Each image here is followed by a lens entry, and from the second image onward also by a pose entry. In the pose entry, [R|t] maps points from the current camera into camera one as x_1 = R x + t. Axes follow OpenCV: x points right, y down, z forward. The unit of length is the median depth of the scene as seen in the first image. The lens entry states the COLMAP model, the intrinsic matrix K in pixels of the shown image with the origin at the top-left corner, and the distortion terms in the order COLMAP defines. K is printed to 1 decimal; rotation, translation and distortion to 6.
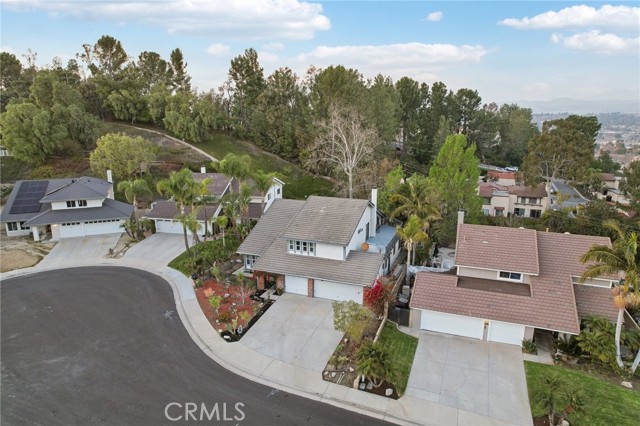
lens RADIAL K [[409.6, 0, 323.1], [0, 409.6, 214.1], [0, 0, 1]] dist [-0.081438, 0.074281]
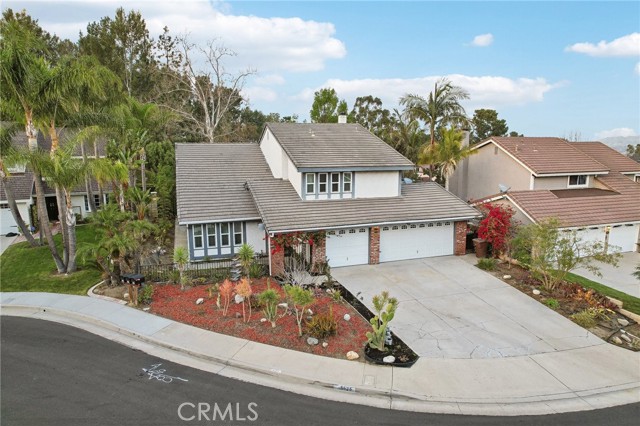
lens RADIAL K [[414.5, 0, 323.1], [0, 414.5, 212.1], [0, 0, 1]] dist [-0.085169, 0.078237]
pose [[0.772807, -0.110223, 0.624996, -0.415806], [0.154770, 0.987801, -0.017166, 0.124968], [-0.615480, 0.109997, 0.780439, 0.563633]]
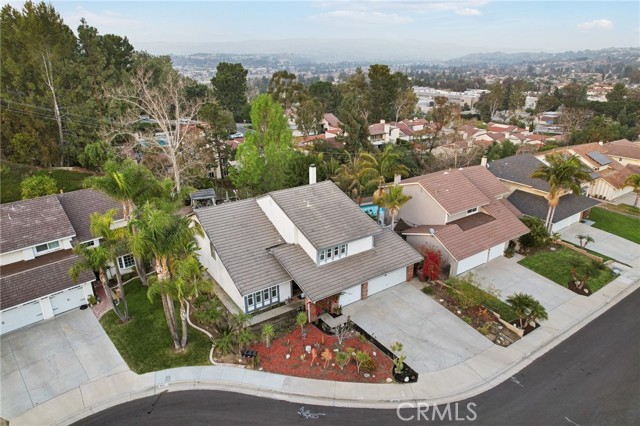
lens RADIAL K [[414.5, 0, 323.1], [0, 414.5, 212.1], [0, 0, 1]] dist [-0.085169, 0.078237]
pose [[0.566974, -0.295028, 0.769090, -0.695871], [0.197821, 0.955104, 0.220550, -0.191433], [-0.799629, 0.027096, 0.599882, 0.497339]]
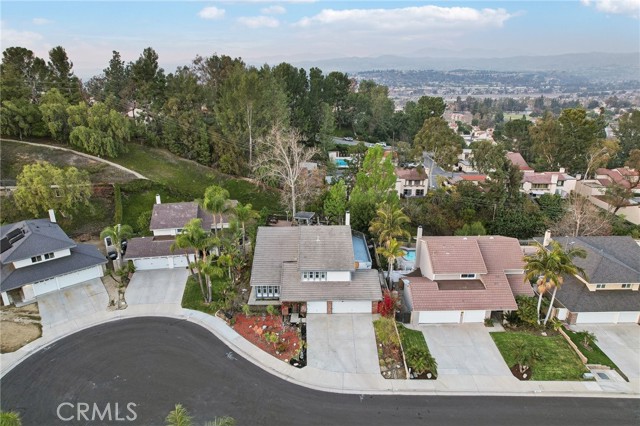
lens RADIAL K [[409.6, 0, 323.1], [0, 409.6, 214.1], [0, 0, 1]] dist [-0.081438, 0.074281]
pose [[0.930148, -0.123150, 0.345918, -0.429654], [0.088444, 0.989485, 0.114446, -0.239616], [-0.356374, -0.075858, 0.931259, -0.142968]]
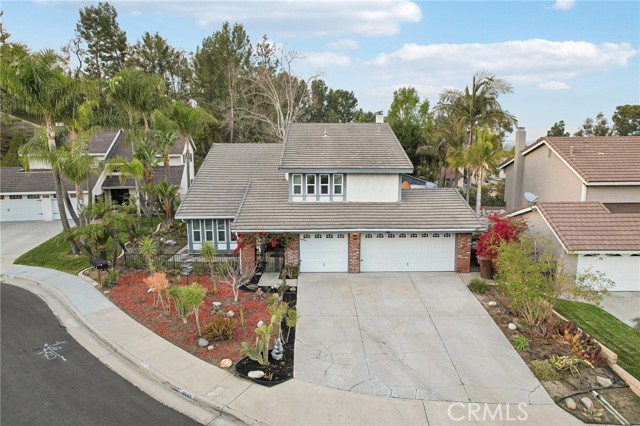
lens RADIAL K [[409.6, 0, 323.1], [0, 409.6, 214.1], [0, 0, 1]] dist [-0.081438, 0.074281]
pose [[0.931653, -0.065591, 0.357381, -0.240969], [0.090157, 0.994543, -0.052497, 0.144674], [-0.351988, 0.081129, 0.932482, 0.492602]]
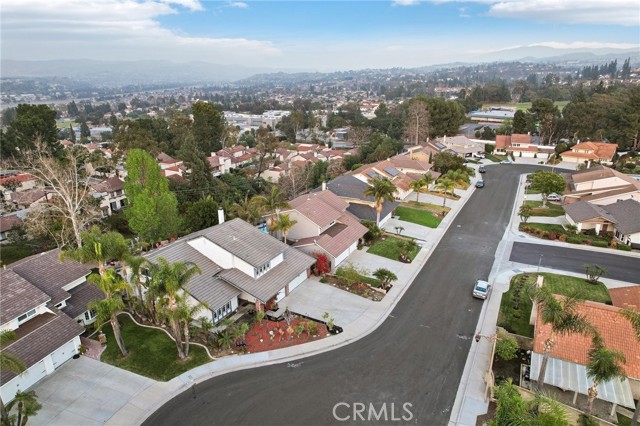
lens RADIAL K [[409.6, 0, 323.1], [0, 409.6, 214.1], [0, 0, 1]] dist [-0.081438, 0.074281]
pose [[0.121000, -0.321230, 0.939239, -1.112008], [0.240602, 0.927467, 0.286208, -0.369934], [-0.963052, 0.191352, 0.189512, 0.564766]]
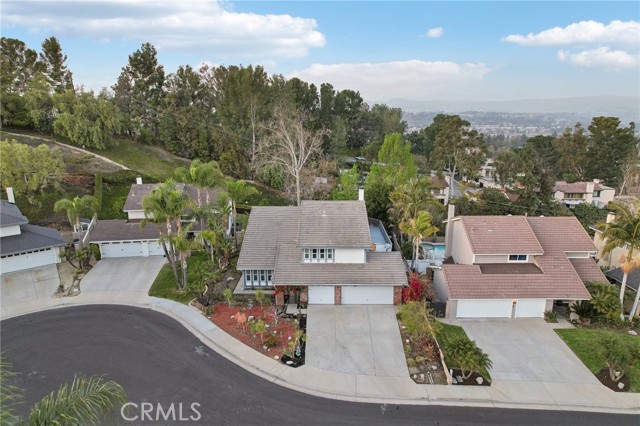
lens RADIAL K [[409.6, 0, 323.1], [0, 409.6, 214.1], [0, 0, 1]] dist [-0.081438, 0.074281]
pose [[0.940487, -0.083811, 0.329333, -0.347843], [0.084088, 0.996368, 0.013430, -0.025918], [-0.329262, 0.015062, 0.944118, 0.091875]]
